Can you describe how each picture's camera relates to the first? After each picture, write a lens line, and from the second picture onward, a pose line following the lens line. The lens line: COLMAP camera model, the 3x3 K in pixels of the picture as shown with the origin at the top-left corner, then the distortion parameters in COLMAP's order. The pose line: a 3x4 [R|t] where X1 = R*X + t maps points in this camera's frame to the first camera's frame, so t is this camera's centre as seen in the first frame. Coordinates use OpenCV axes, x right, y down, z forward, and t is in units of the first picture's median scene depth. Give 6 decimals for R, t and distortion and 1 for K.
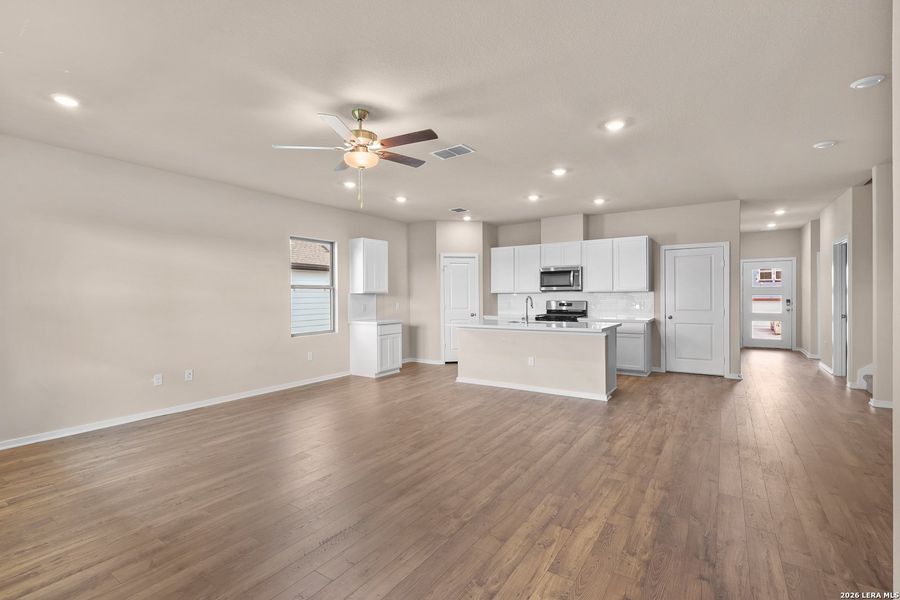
lens RADIAL K [[413.5, 0, 450.3], [0, 413.5, 299.0], [0, 0, 1]] dist [-0.006585, 0.000348]
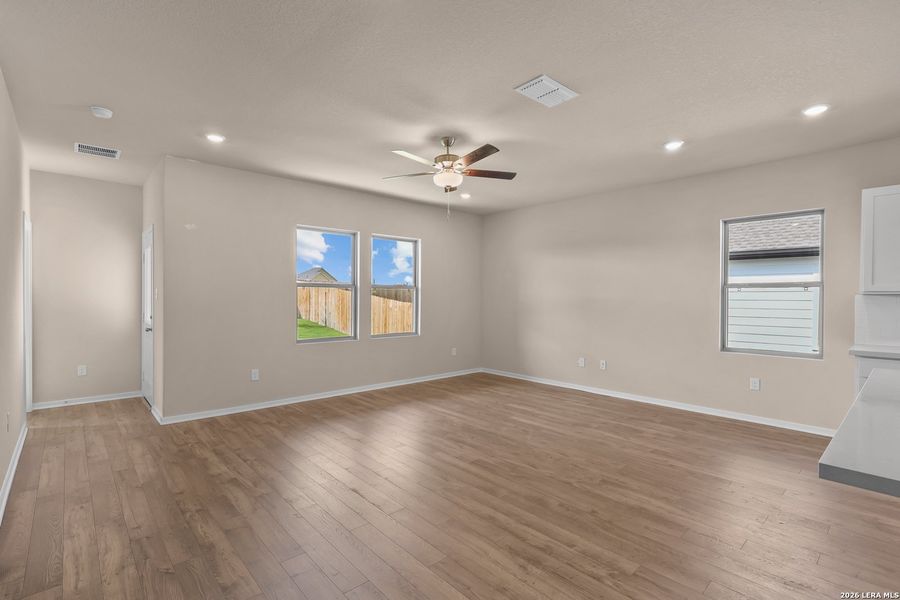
lens RADIAL K [[426.1, 0, 445.6], [0, 426.1, 297.7], [0, 0, 1]] dist [-0.000646, -0.001055]
pose [[-0.251824, 0.008625, -0.967735, 0.744482], [-0.011060, 0.999869, 0.011790, -0.015444], [0.967710, 0.013672, -0.251695, 1.021142]]
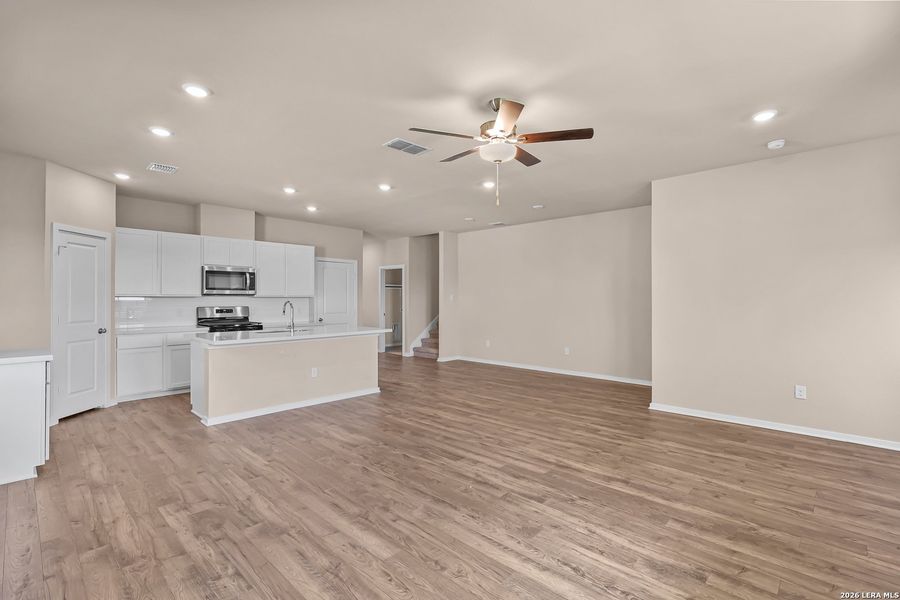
lens RADIAL K [[413.5, 0, 450.5], [0, 413.5, 297.5], [0, 0, 1]] dist [-0.006585, 0.000348]
pose [[0.175127, 0.012181, 0.984471, -0.895546], [0.007302, 0.999880, -0.013671, 0.000701], [-0.984519, 0.009583, 0.175017, 0.742746]]
